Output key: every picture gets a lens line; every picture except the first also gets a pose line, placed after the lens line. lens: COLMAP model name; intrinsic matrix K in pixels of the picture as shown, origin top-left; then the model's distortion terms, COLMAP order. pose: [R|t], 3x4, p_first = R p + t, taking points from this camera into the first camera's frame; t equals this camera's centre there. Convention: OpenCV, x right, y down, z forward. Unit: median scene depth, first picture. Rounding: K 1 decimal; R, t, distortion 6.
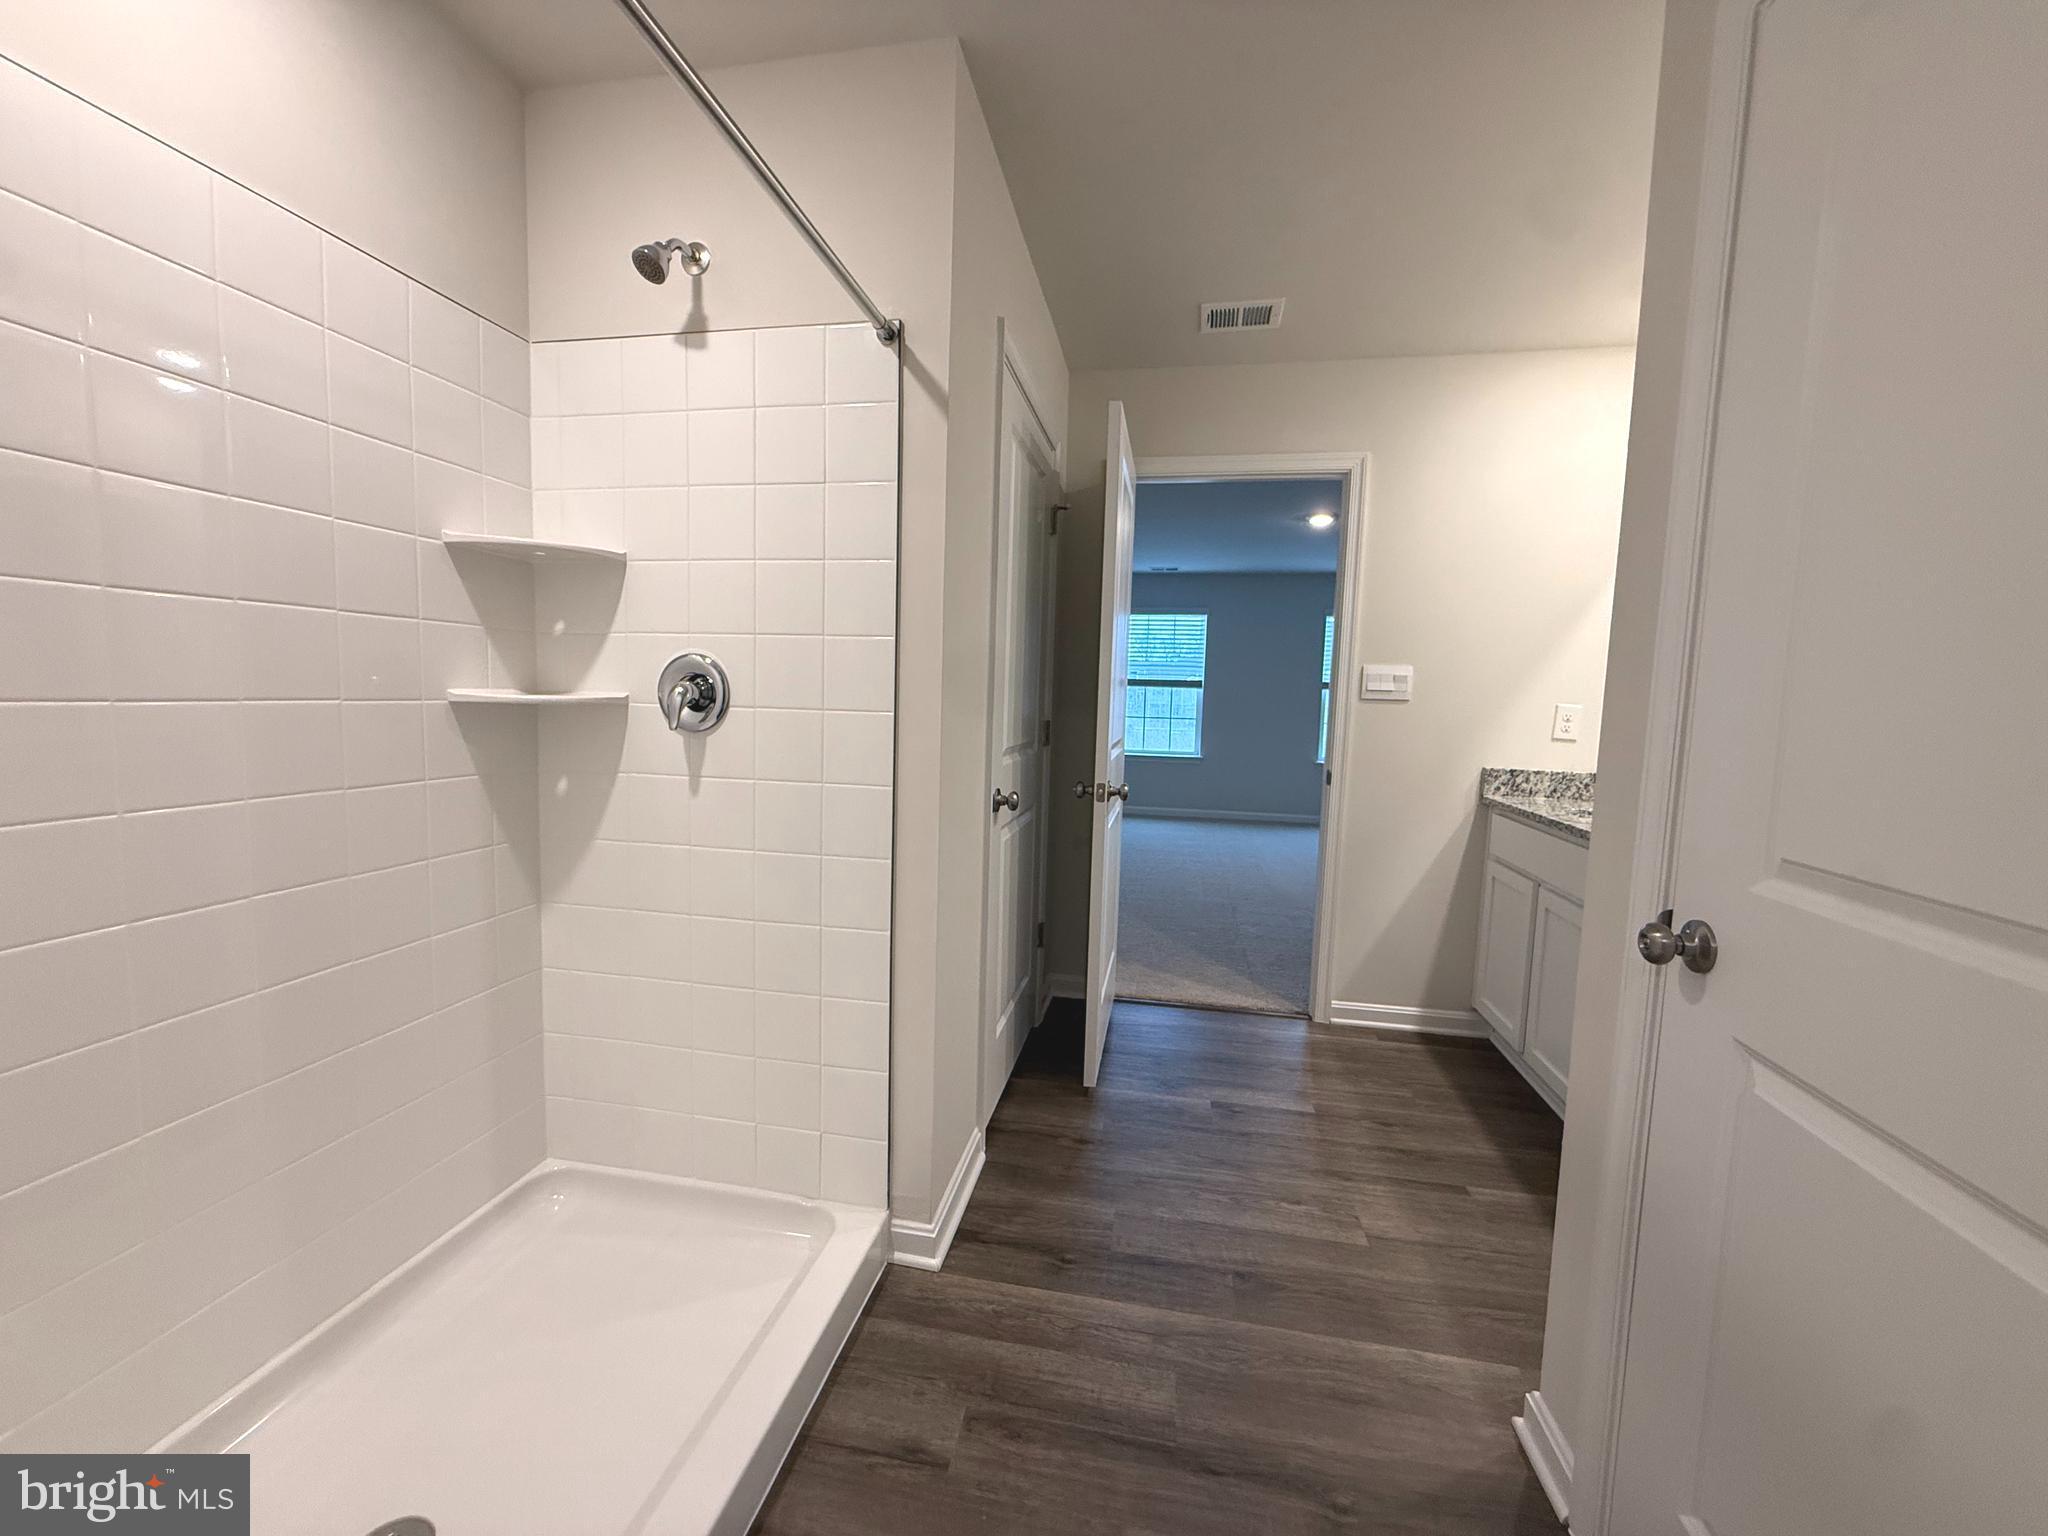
lens RADIAL K [[812.5, 0, 1016.6], [0, 812.5, 765.8], [0, 0, 1]] dist [-0.000460, -0.000196]
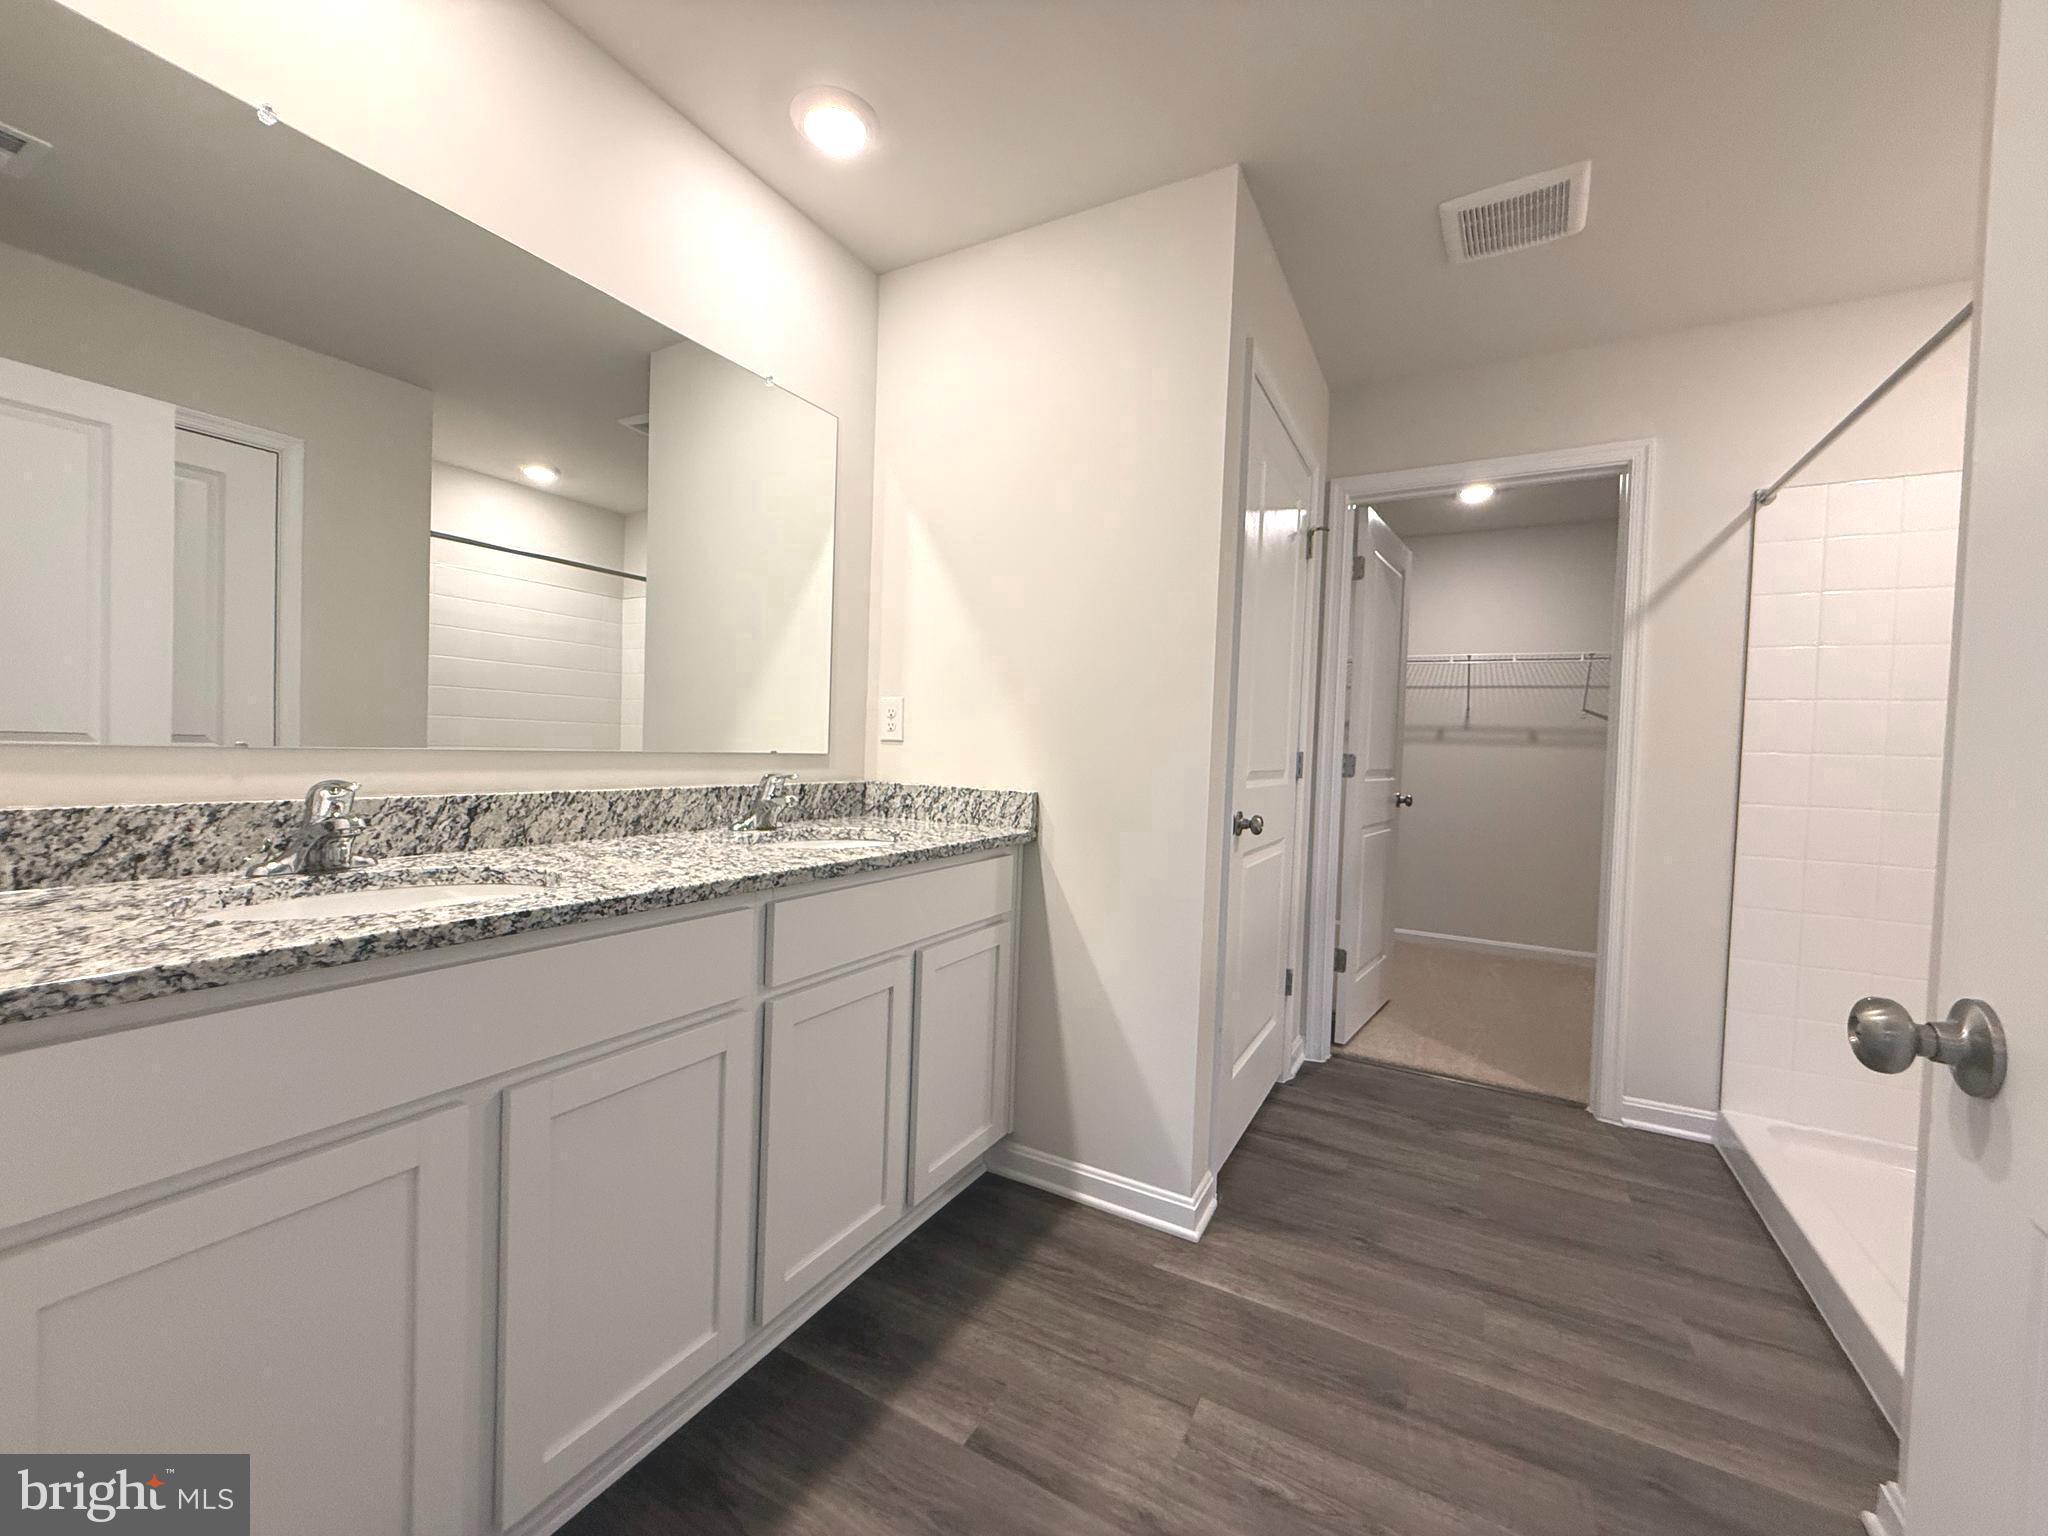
lens RADIAL K [[812.5, 0, 1016.6], [0, 812.5, 765.8], [0, 0, 1]] dist [-0.000460, -0.000196]
pose [[-0.946674, -0.067529, 0.315038, 0.469963], [-0.030278, 0.992108, 0.121675, -0.107114], [-0.320768, 0.105648, -0.941247, 2.029118]]
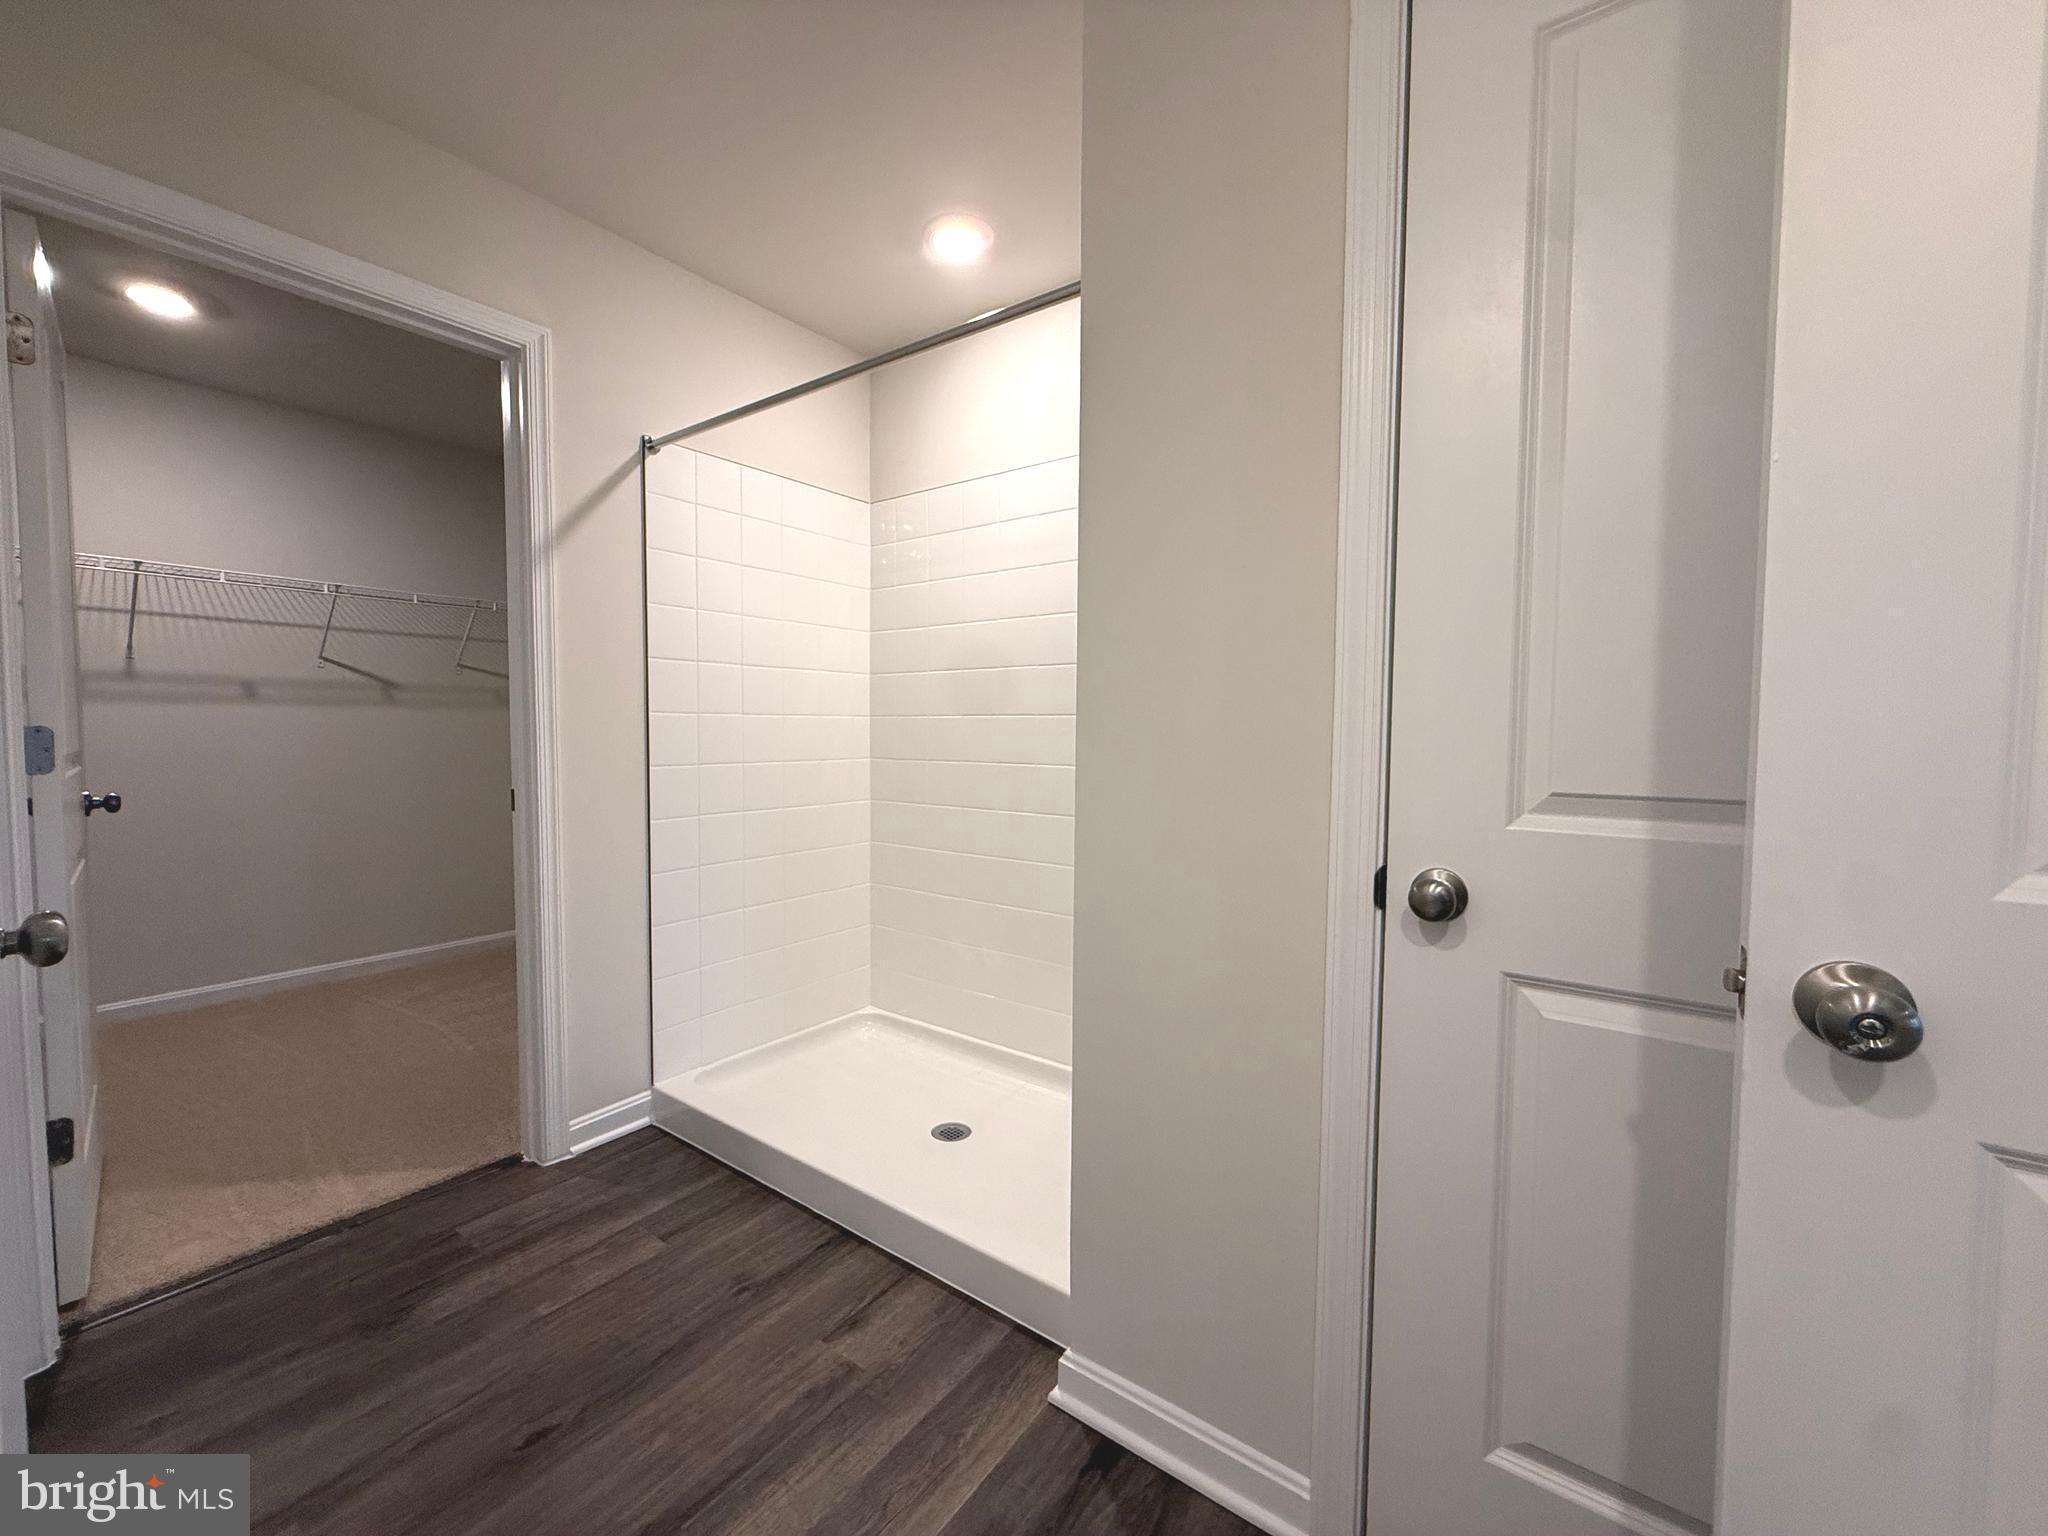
lens RADIAL K [[812.5, 0, 1016.6], [0, 812.5, 765.8], [0, 0, 1]] dist [-0.000460, -0.000196]
pose [[-0.427740, 0.011413, -0.903830, 0.699344], [-0.101919, 0.992935, 0.060772, -0.048563], [0.898137, 0.118112, -0.423555, 1.363986]]
